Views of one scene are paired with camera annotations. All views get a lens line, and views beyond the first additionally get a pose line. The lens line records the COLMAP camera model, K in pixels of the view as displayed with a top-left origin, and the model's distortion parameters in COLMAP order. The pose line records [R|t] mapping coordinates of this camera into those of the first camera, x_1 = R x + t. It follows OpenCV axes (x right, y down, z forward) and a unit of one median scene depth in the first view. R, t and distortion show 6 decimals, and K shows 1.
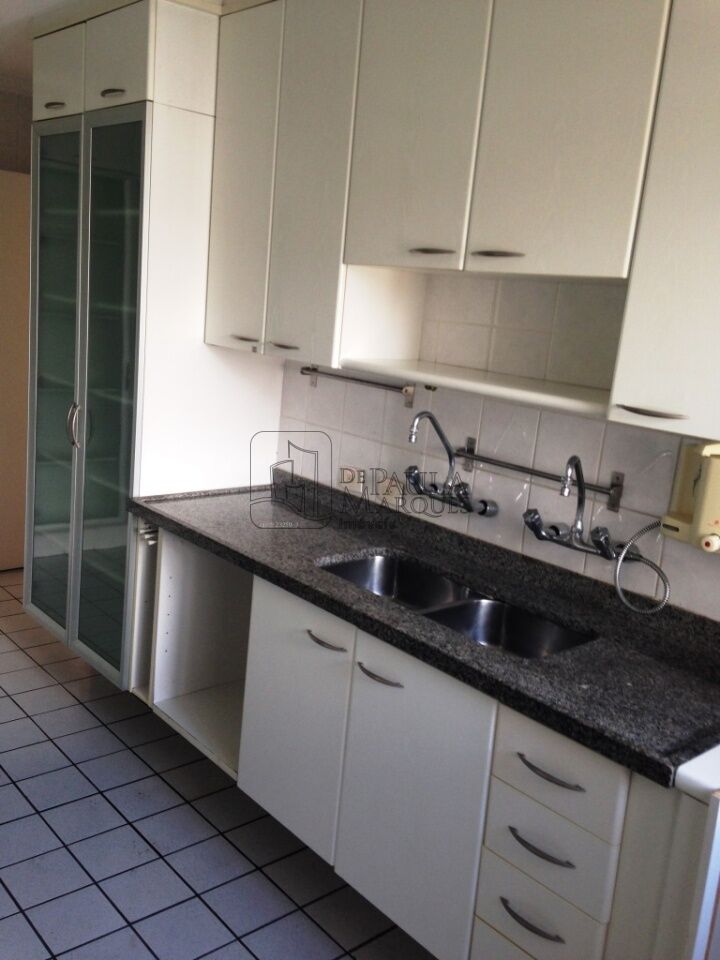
lens RADIAL K [[879.6, 0, 360.0], [0, 879.6, 480.0], [0, 0, 1]] dist [0.213527, -0.324576]
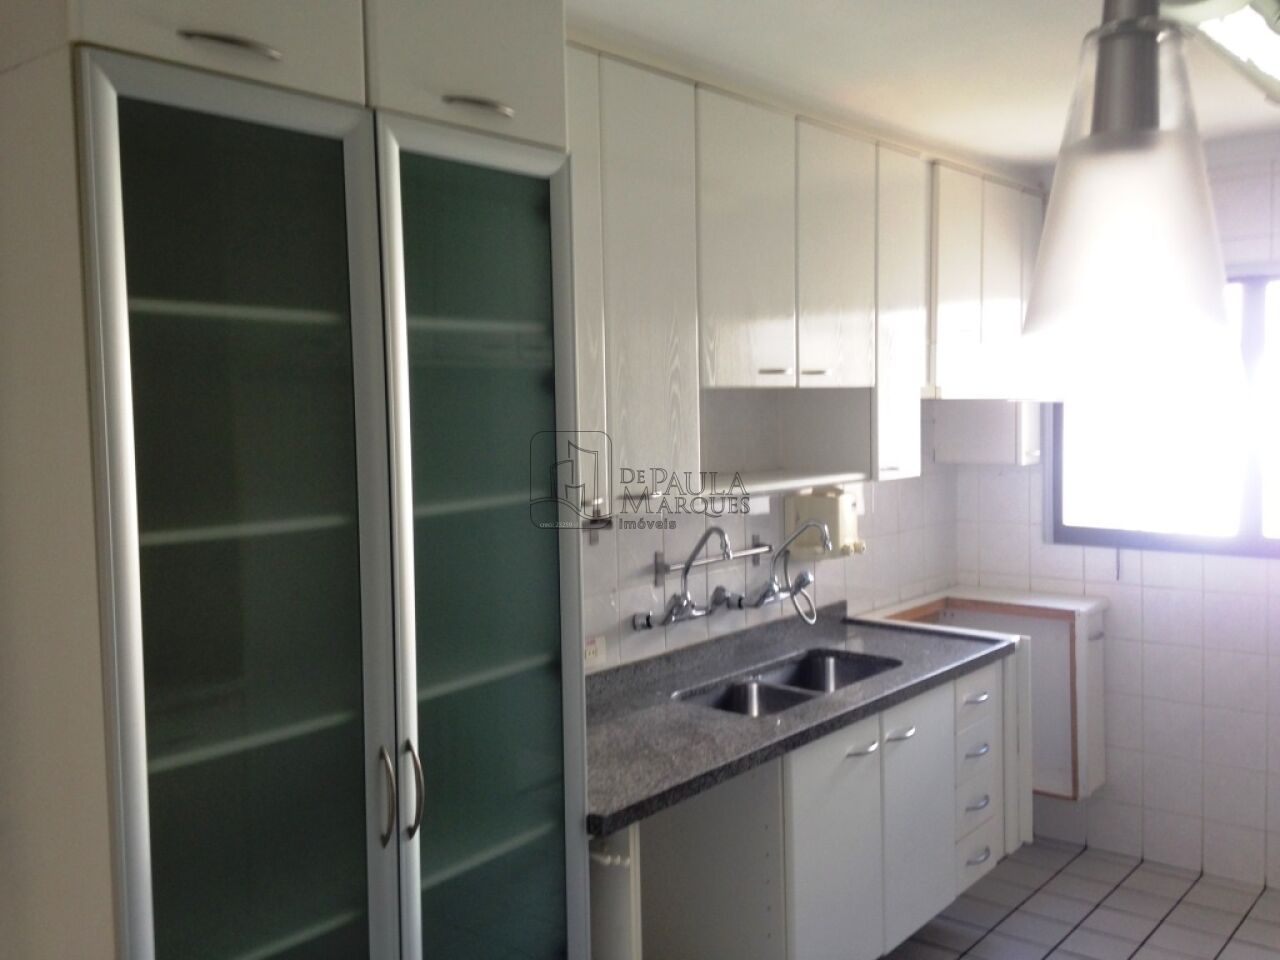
lens RADIAL K [[1172.8, 0, 639.3], [0, 1172.8, 459.2], [0, 0, 1]] dist [0.213527, -0.324576]
pose [[-0.176834, -0.125296, 0.976233, -1.350731], [0.215793, 0.962796, 0.162660, -0.435846], [-0.960293, 0.239428, -0.143217, 1.432655]]
